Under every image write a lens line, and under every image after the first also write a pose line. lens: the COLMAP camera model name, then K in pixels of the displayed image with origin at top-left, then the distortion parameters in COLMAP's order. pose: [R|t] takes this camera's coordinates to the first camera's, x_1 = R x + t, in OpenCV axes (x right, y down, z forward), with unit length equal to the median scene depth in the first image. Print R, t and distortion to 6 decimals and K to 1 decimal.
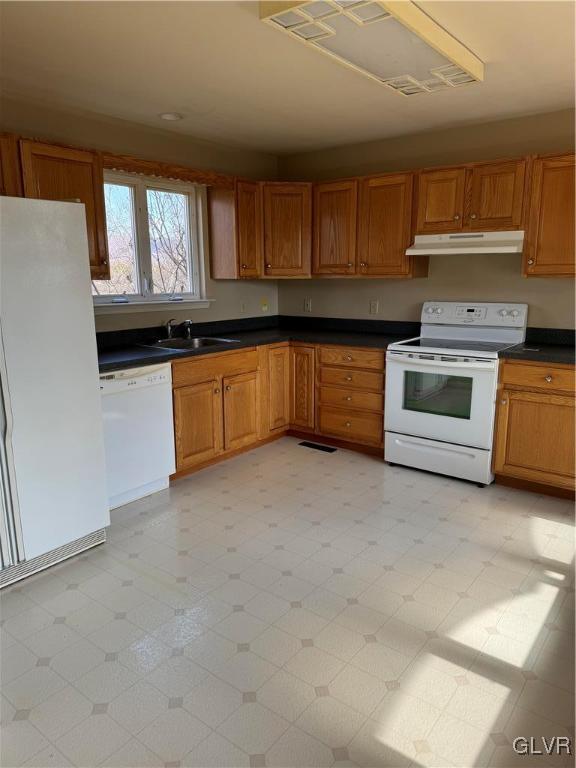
lens RADIAL K [[532.3, 0, 286.9], [0, 532.3, 391.9], [0, 0, 1]] dist [0.077060, -0.116598]
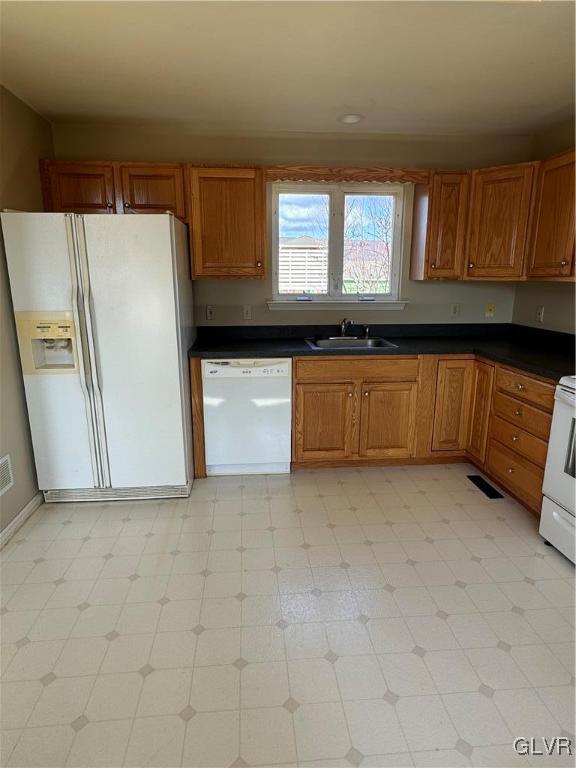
lens RADIAL K [[451.2, 0, 288.0], [0, 451.2, 384.0], [0, 0, 1]] dist [-0.002575, -0.000384]
pose [[0.677479, 0.175661, -0.714259, 0.358408], [-0.163279, 0.982752, 0.086822, -0.069711], [0.717191, 0.057803, 0.694476, 0.324905]]
